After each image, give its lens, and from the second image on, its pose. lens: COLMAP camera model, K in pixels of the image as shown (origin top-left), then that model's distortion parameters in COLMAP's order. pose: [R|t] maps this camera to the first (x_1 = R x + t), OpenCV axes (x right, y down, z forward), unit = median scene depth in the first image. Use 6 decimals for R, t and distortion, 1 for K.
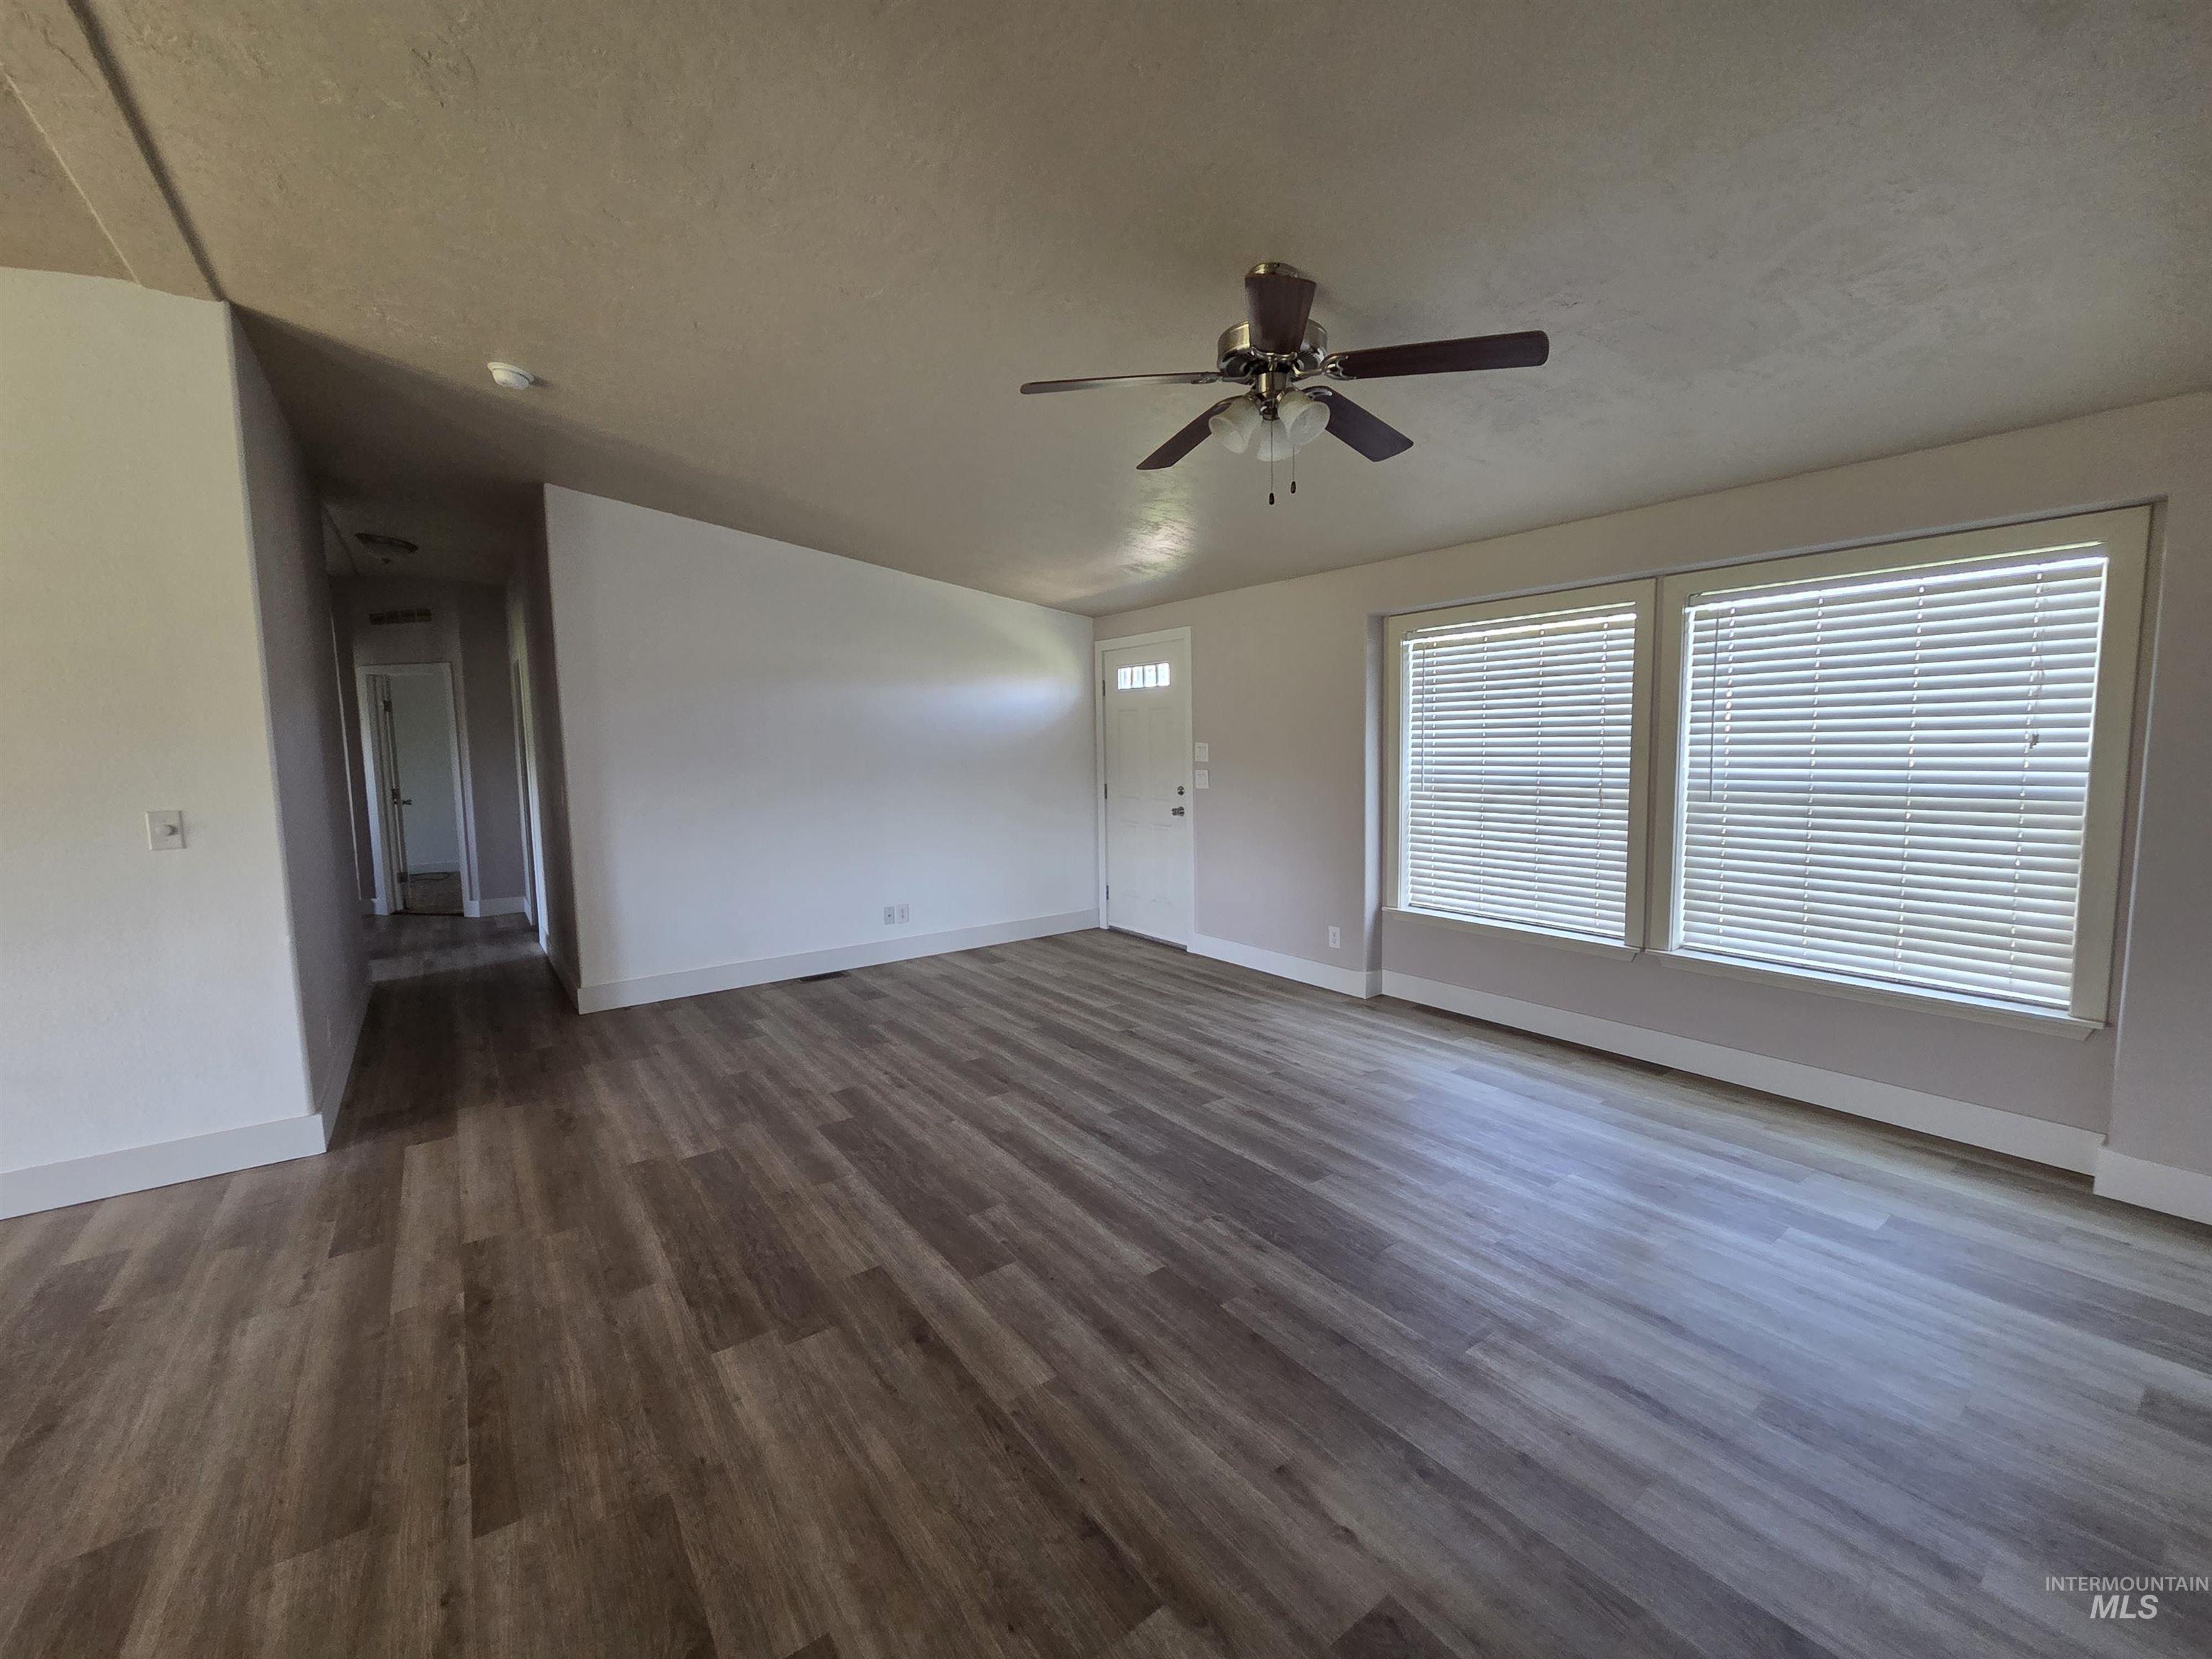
lens RADIAL K [[905.8, 0, 1111.5], [0, 905.8, 826.4], [0, 0, 1]] dist [0.001760, 0.000186]
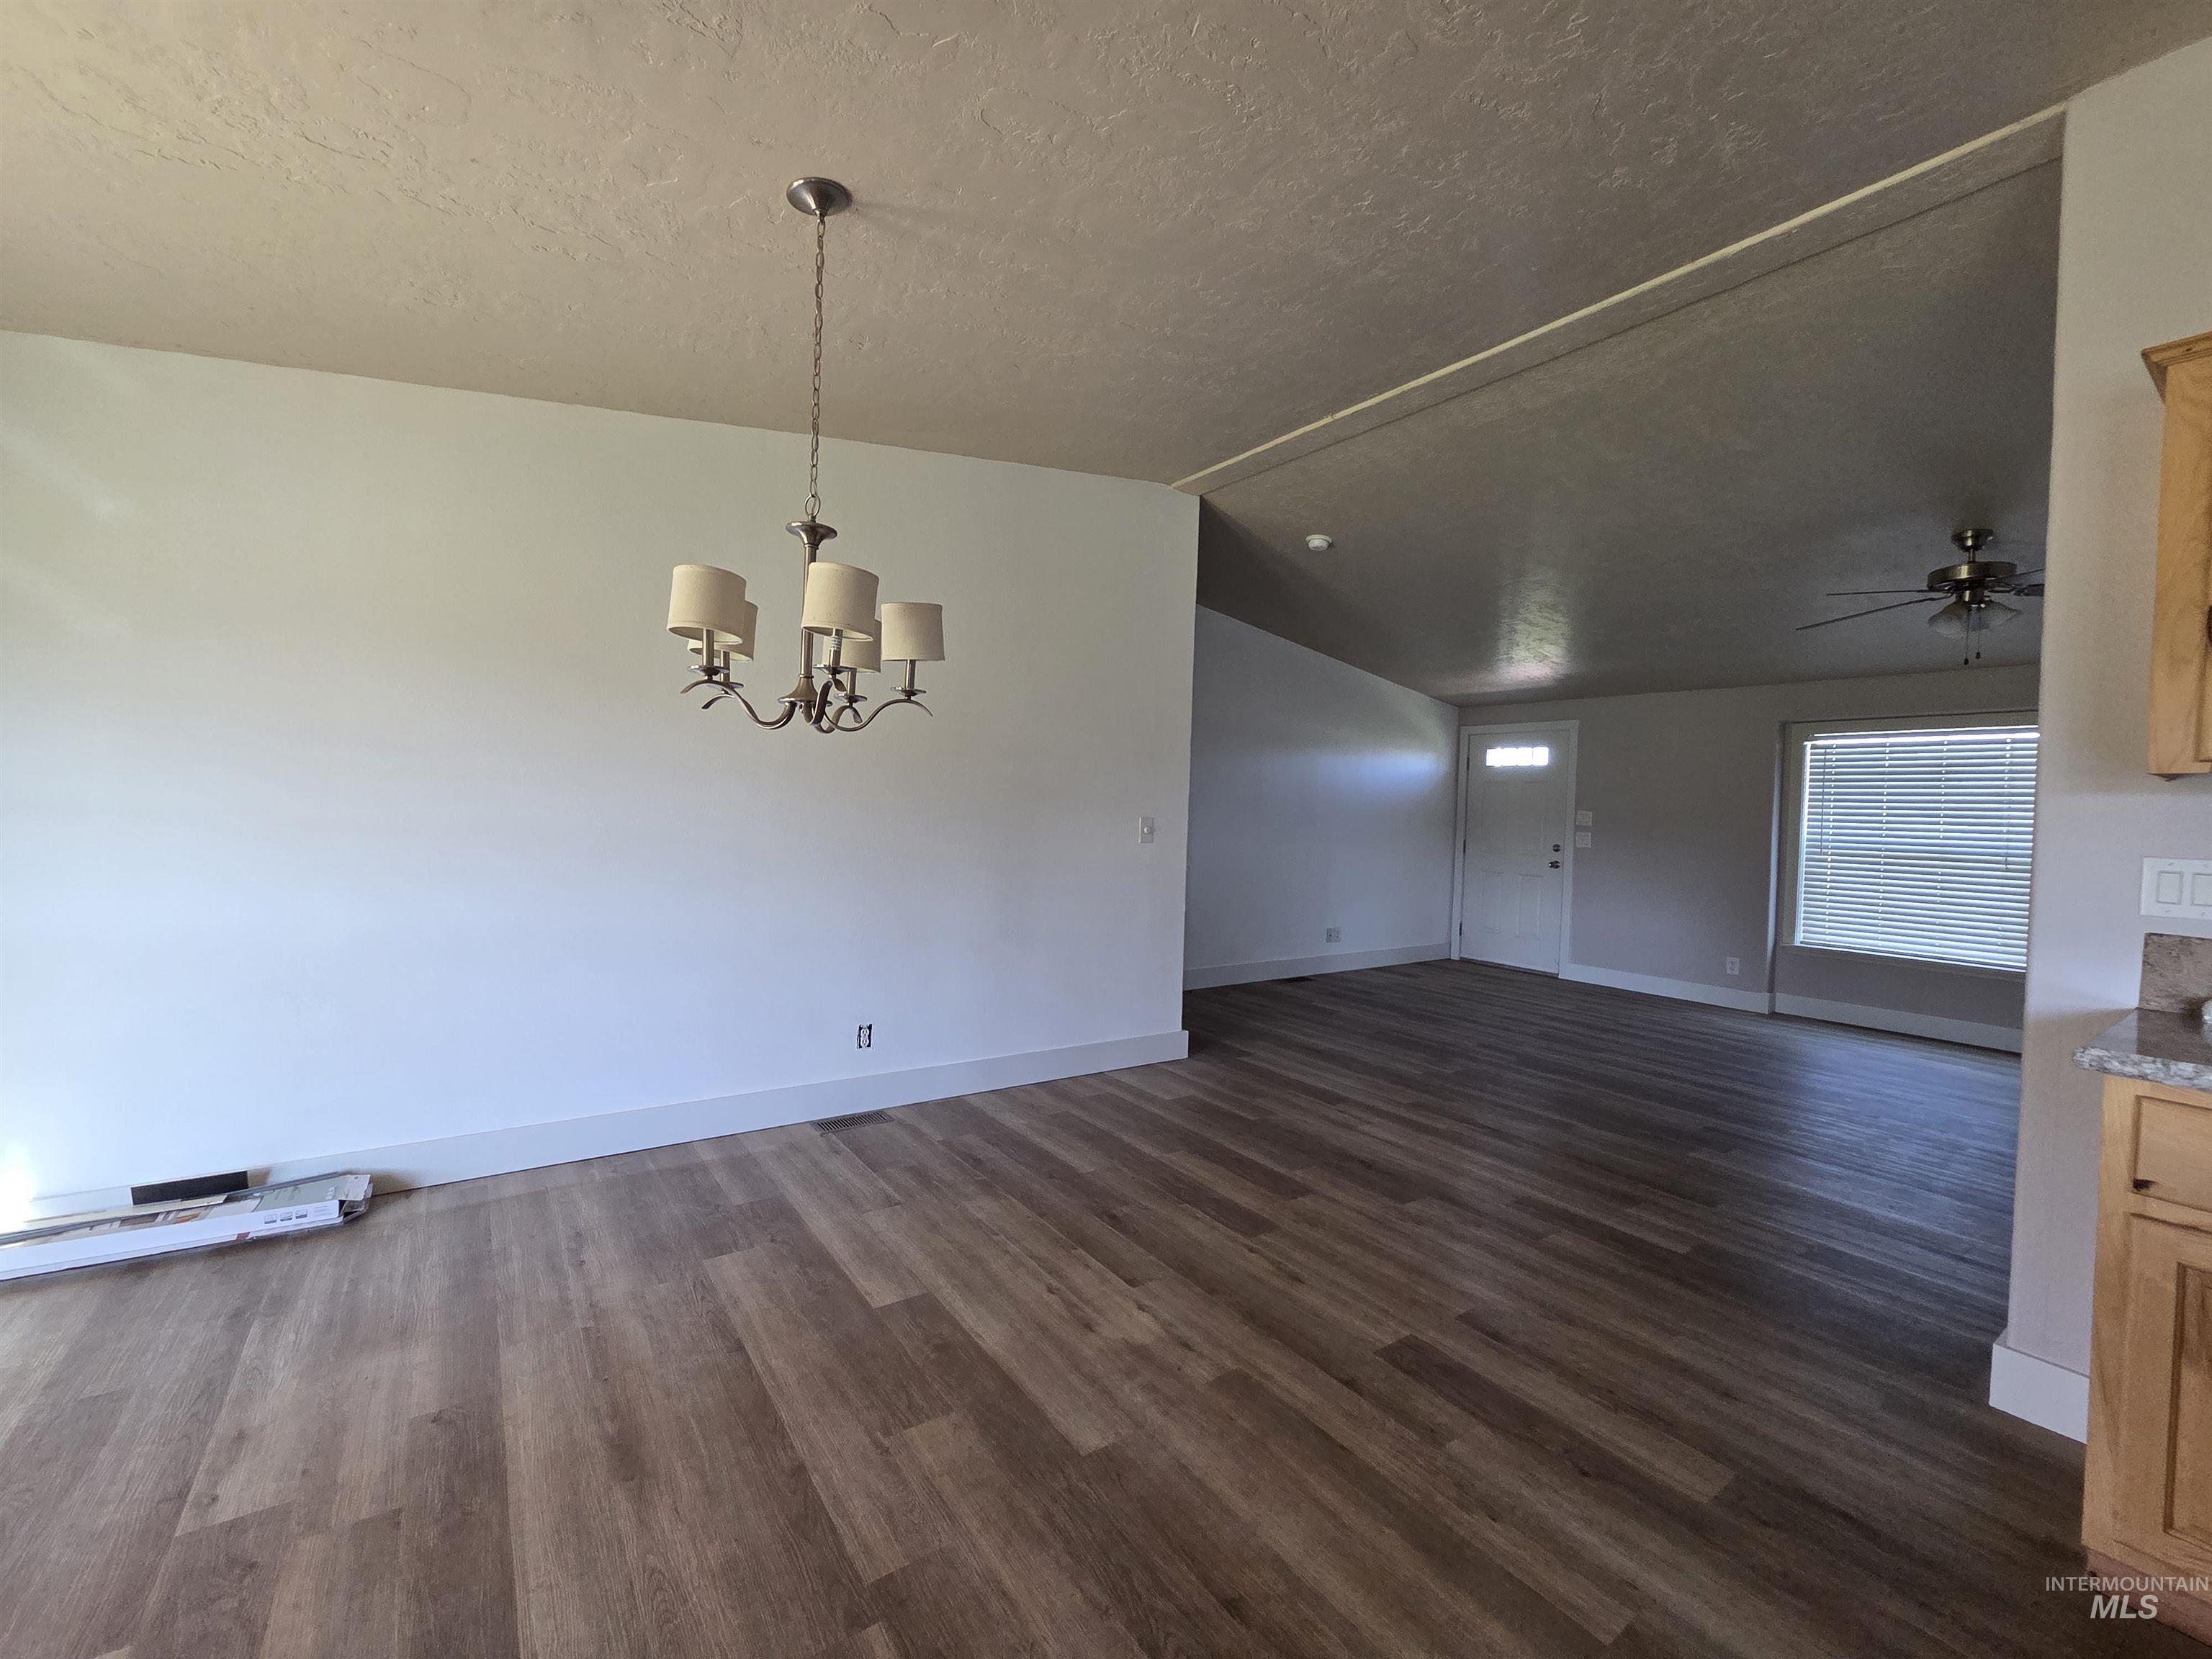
lens RADIAL K [[893.2, 0, 1106.0], [0, 893.2, 829.5], [0, 0, 1]] dist [-0.000887, -0.000088]
pose [[0.998649, 0.050123, -0.013716, -0.699660], [-0.050985, 0.996093, -0.072102, 0.073121], [0.010048, 0.072704, 0.997303, -0.321515]]
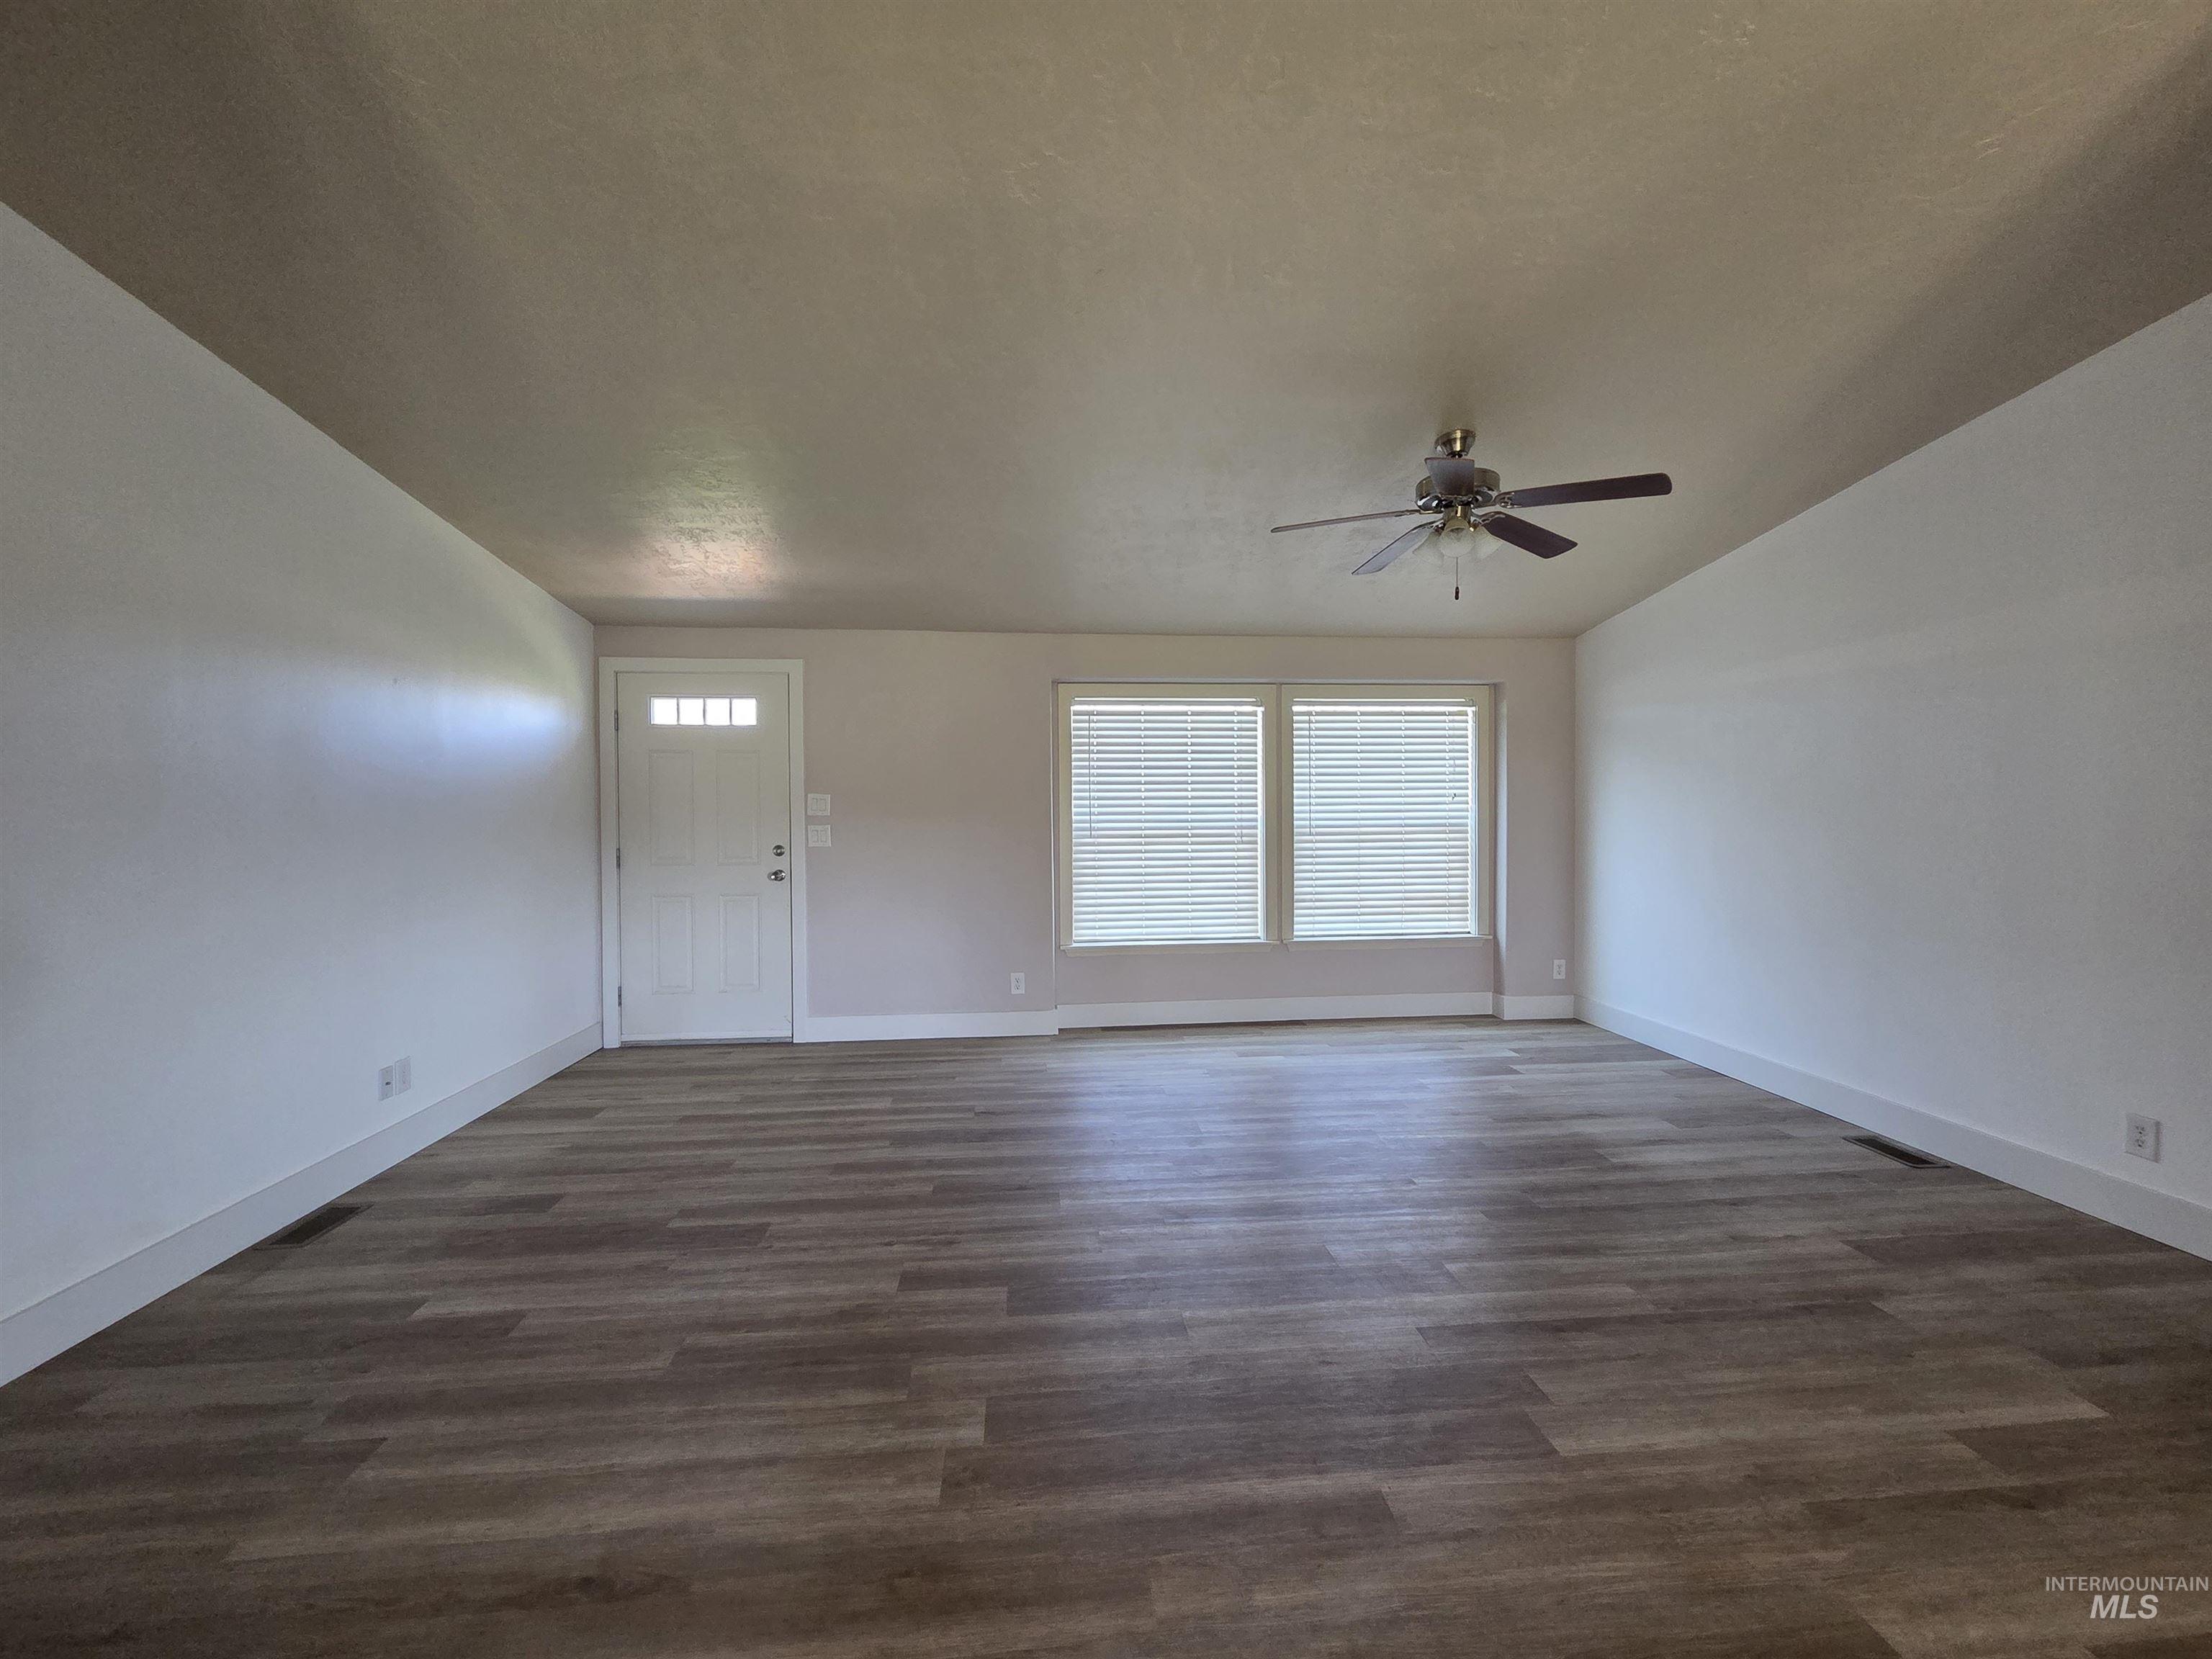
lens RADIAL K [[905.8, 0, 1111.5], [0, 905.8, 826.4], [0, 0, 1]] dist [0.001760, 0.000186]
pose [[0.511934, -0.000237, 0.859025, -0.638400], [0.077976, 0.995884, -0.046195, 0.001019], [-0.855478, 0.090632, 0.509846, 0.402405]]
